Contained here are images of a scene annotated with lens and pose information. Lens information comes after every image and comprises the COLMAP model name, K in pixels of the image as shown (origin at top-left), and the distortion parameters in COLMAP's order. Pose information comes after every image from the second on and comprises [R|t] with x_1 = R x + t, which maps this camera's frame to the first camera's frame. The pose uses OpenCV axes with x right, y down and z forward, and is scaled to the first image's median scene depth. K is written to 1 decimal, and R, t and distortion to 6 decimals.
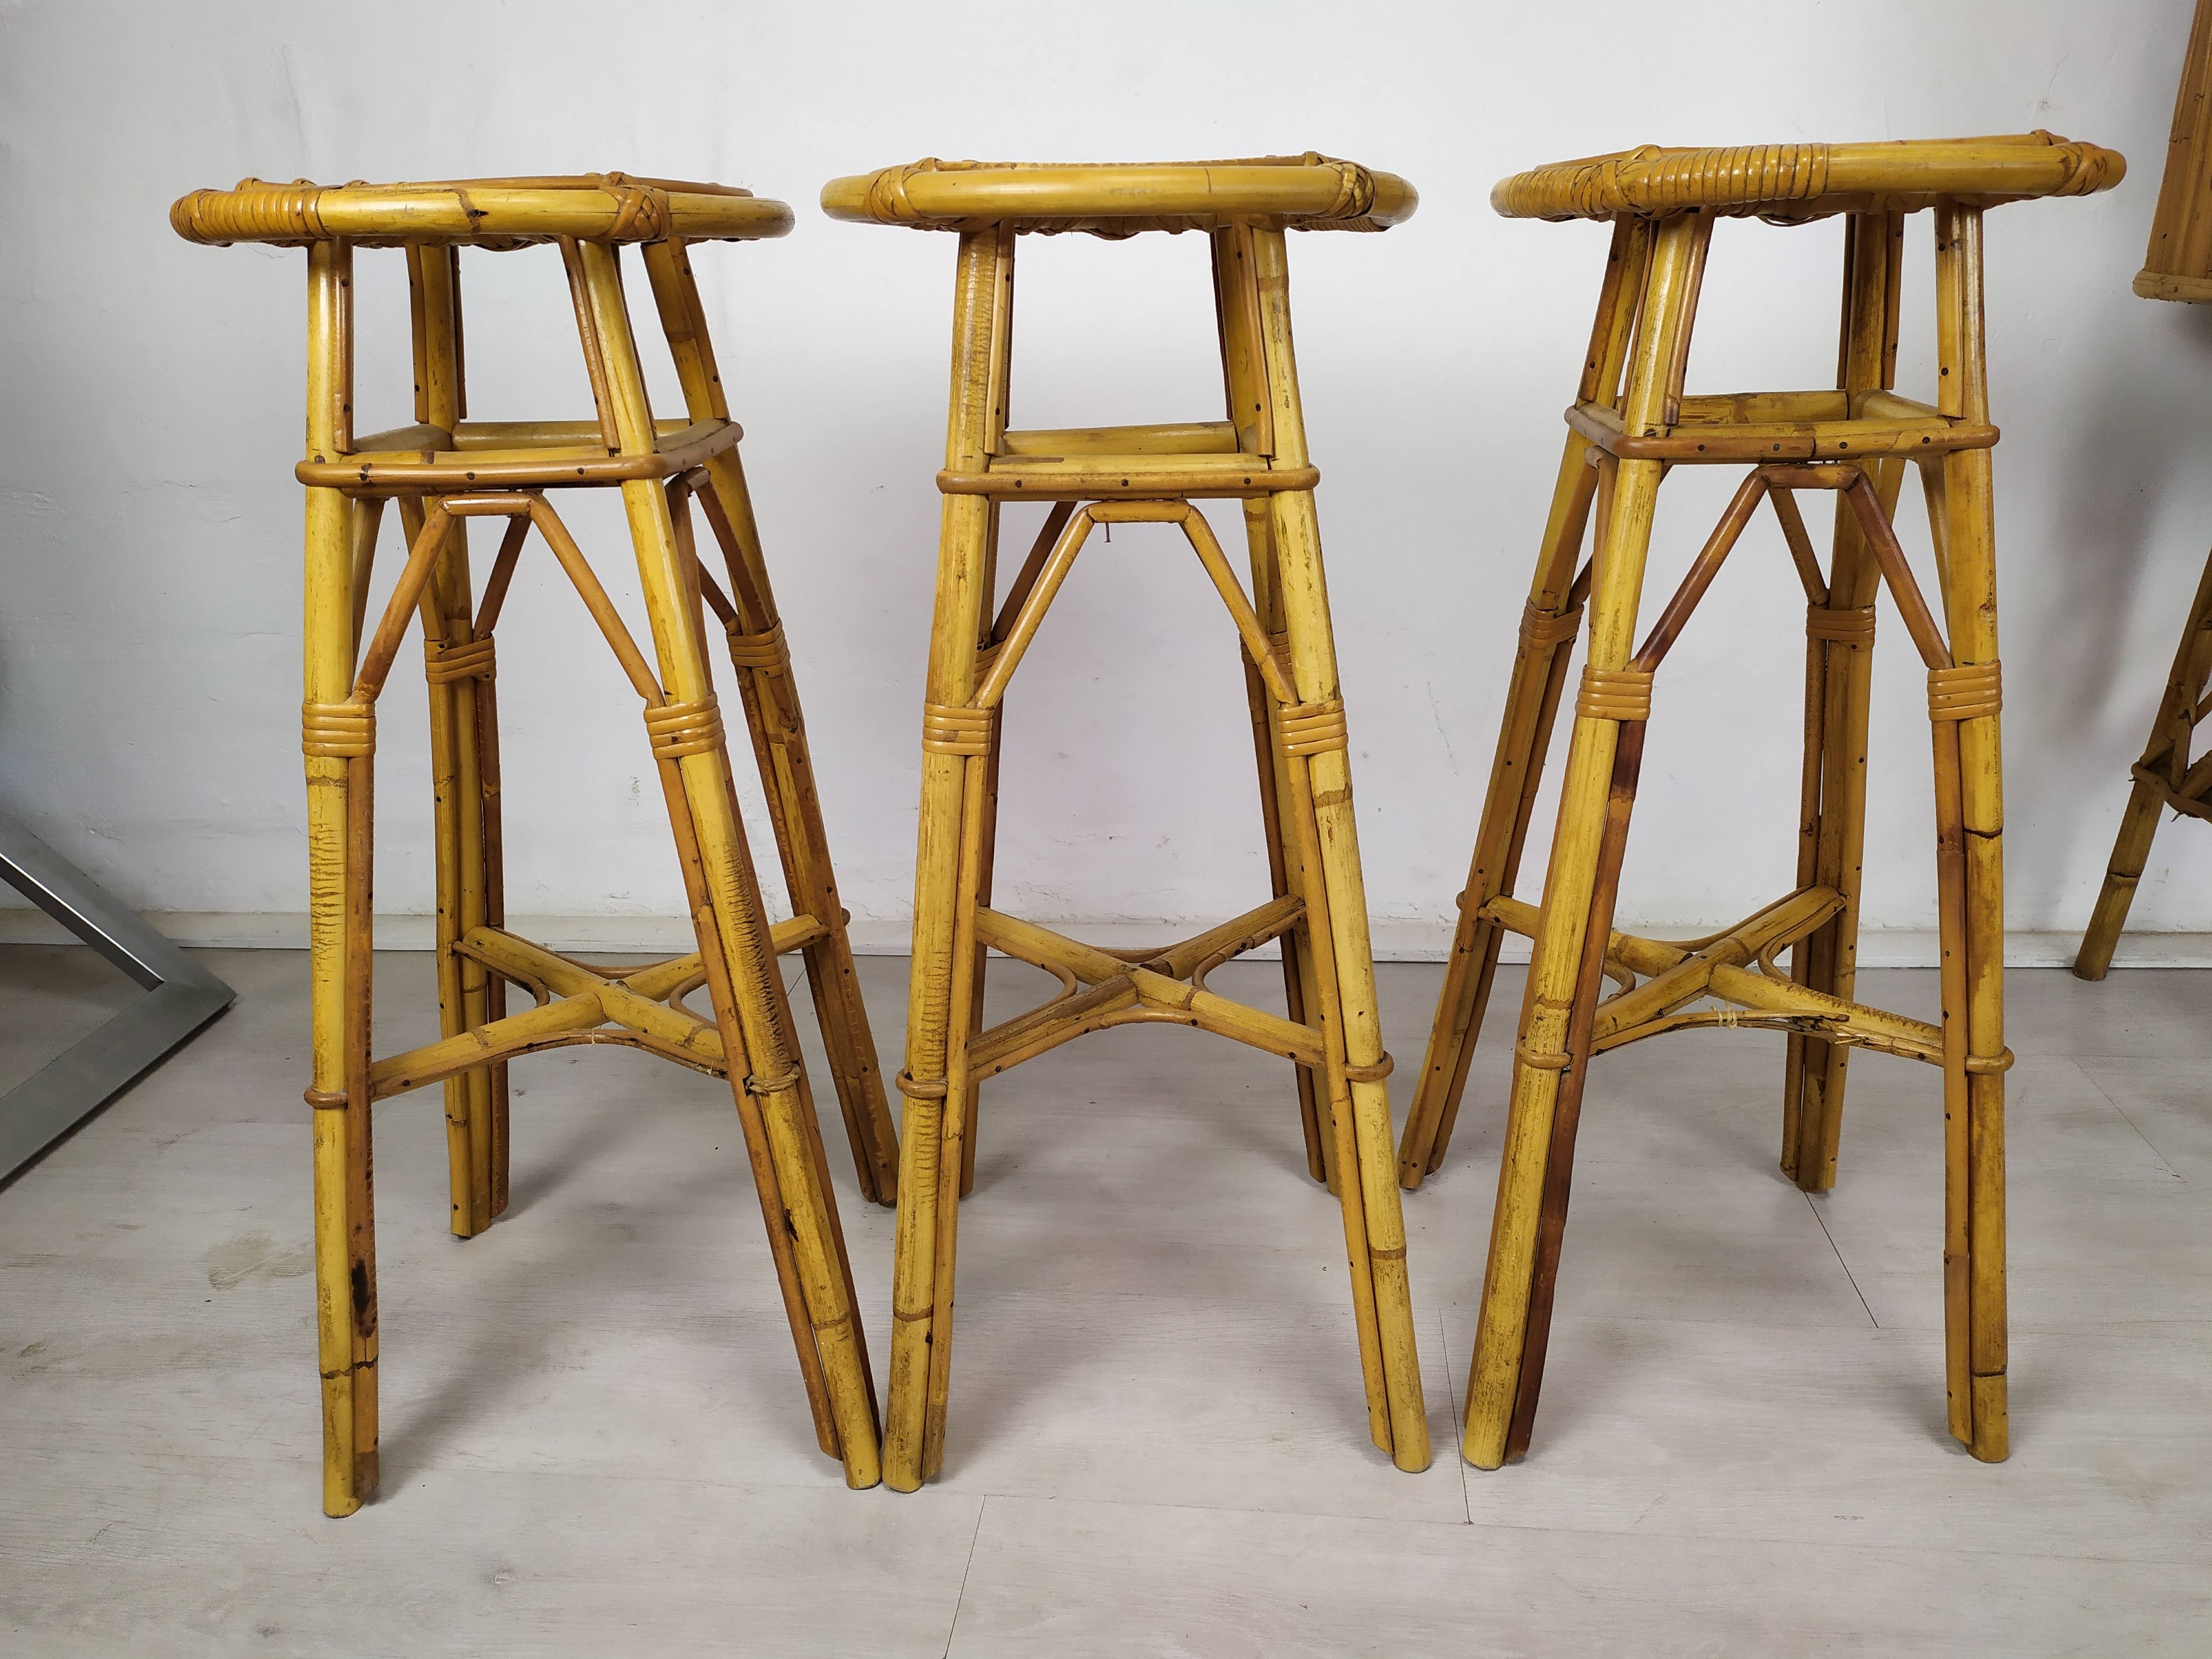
lens RADIAL K [[1706.2, 0, 1083.5], [0, 1706.2, 833.8], [0, 0, 1]] dist [0.049009, -0.044998]
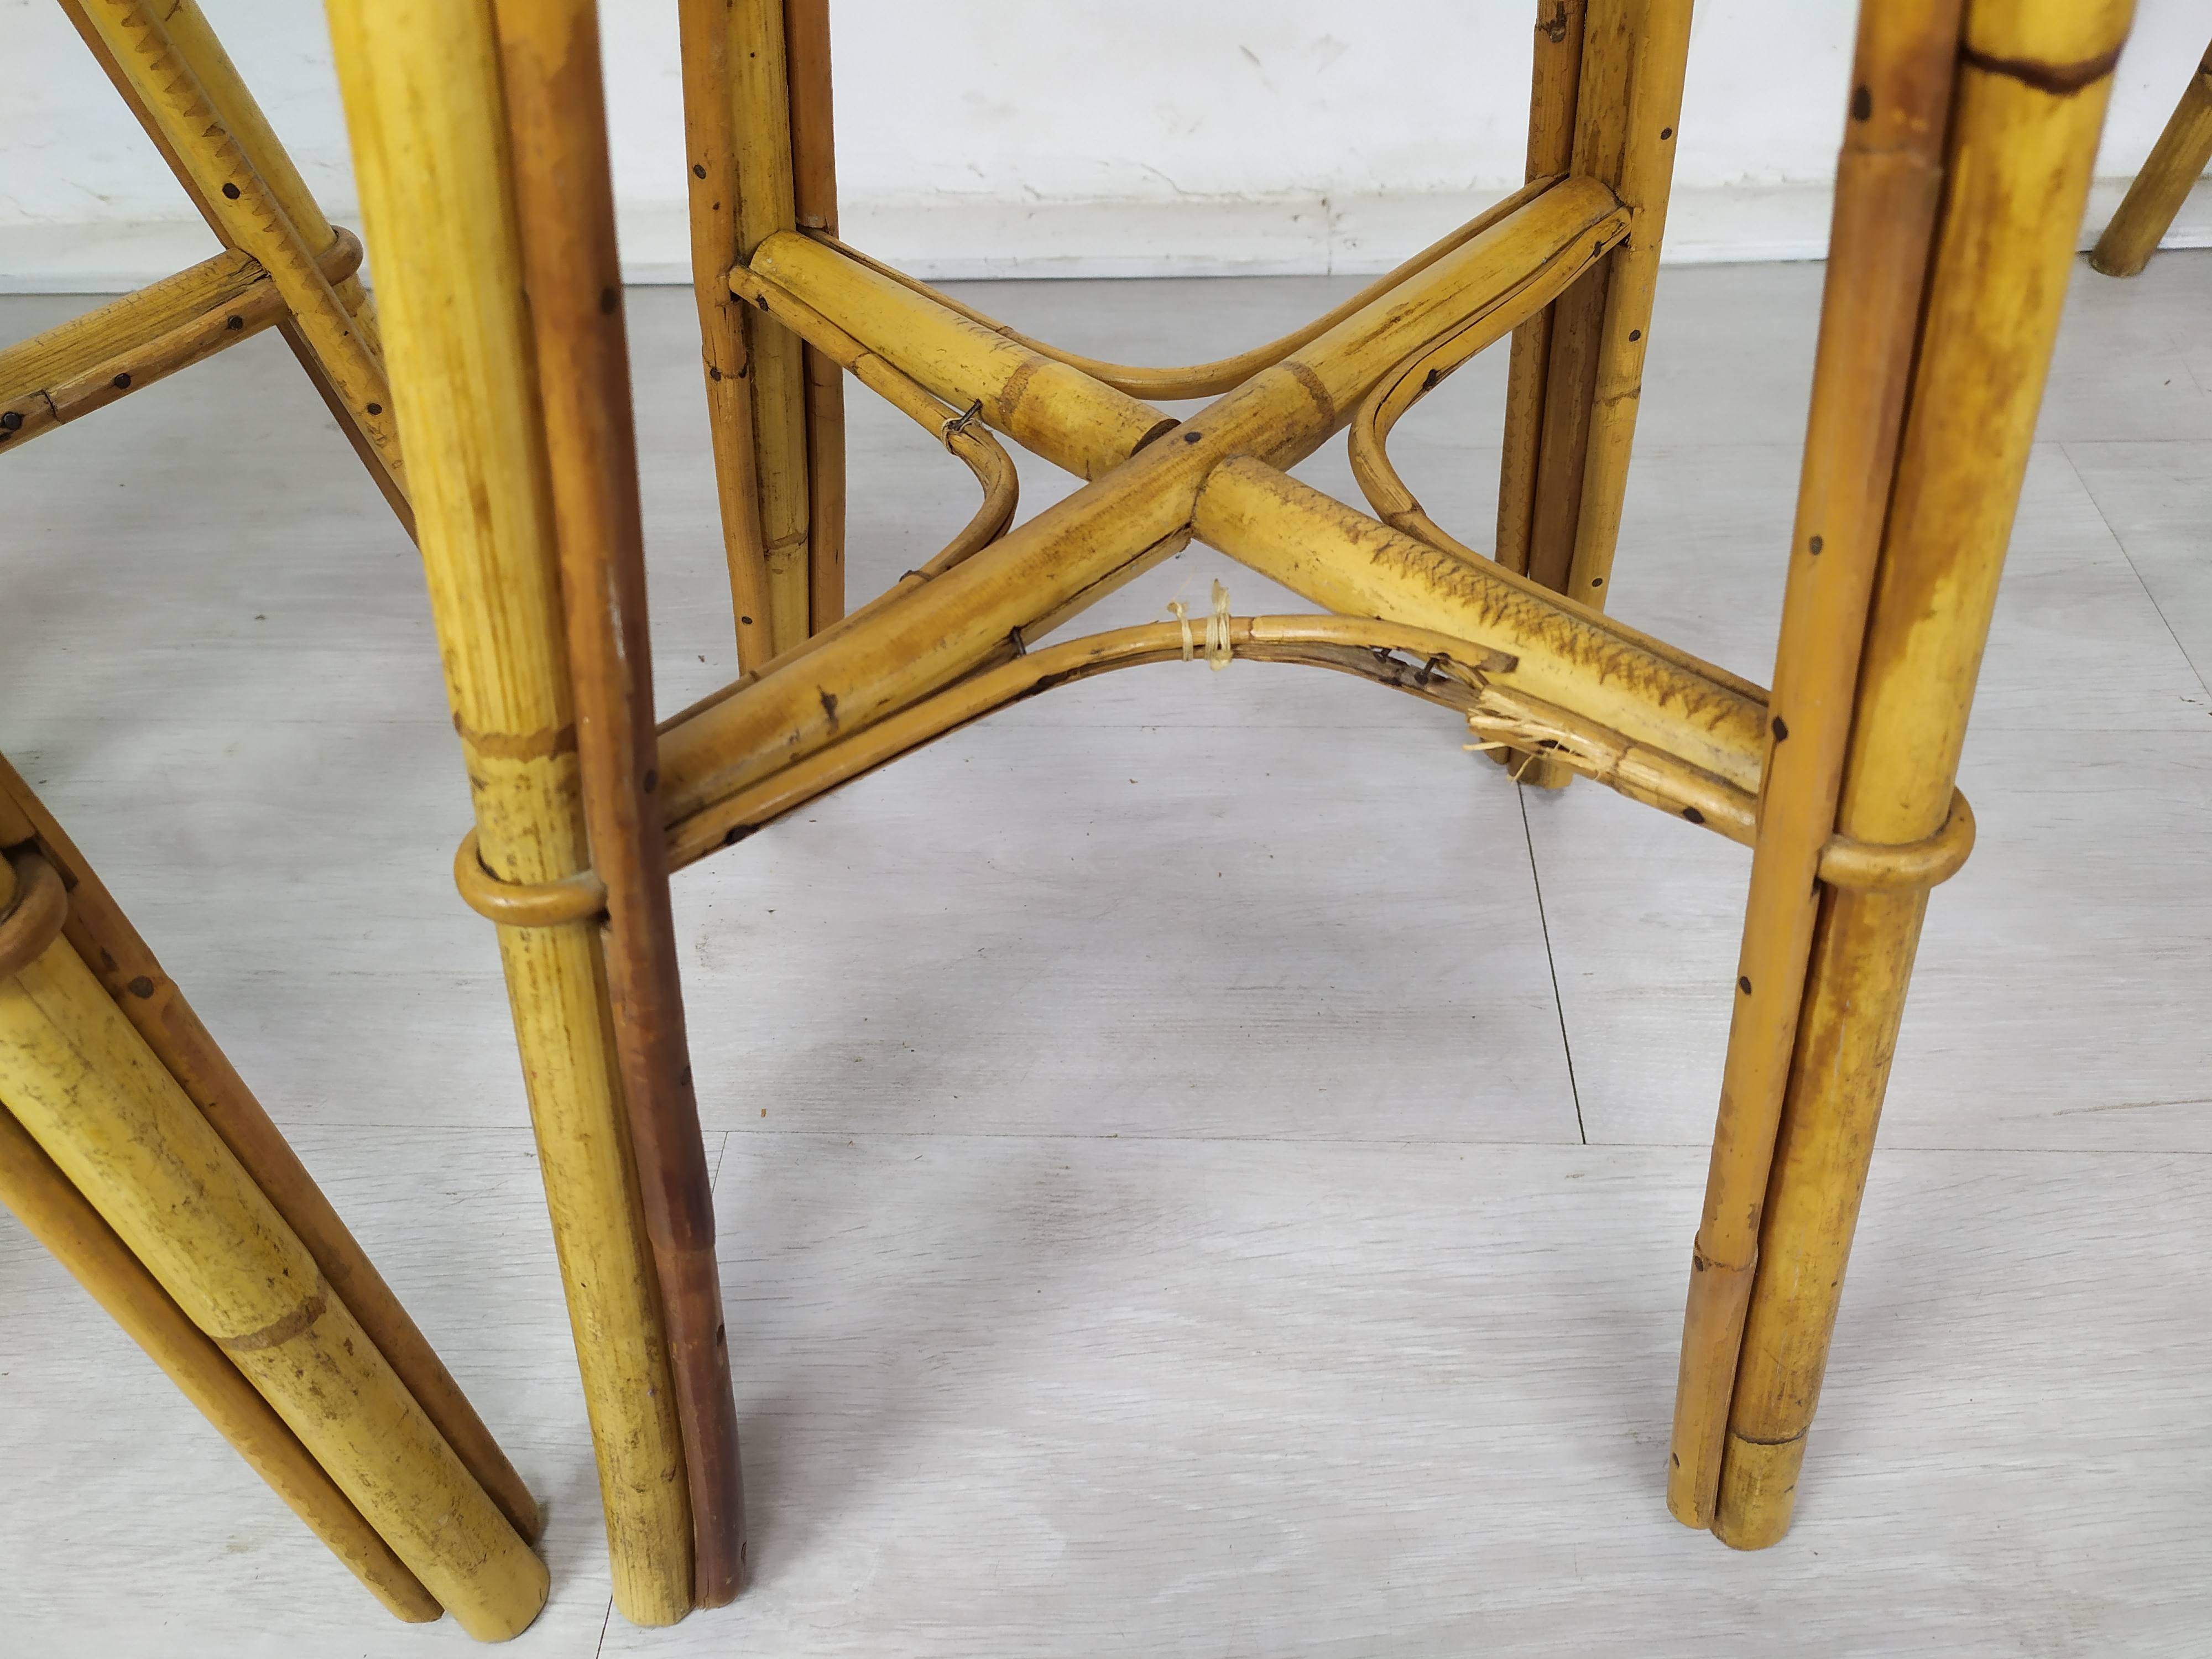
lens RADIAL K [[1706.2, 0, 1095.5], [0, 1706.2, 835.0], [0, 0, 1]] dist [0.049009, -0.044998]
pose [[0.998061, -0.048768, 0.038670, 0.334675], [0.026975, 0.898873, 0.437377, -0.011848], [-0.056089, -0.435486, 0.898446, 0.661902]]
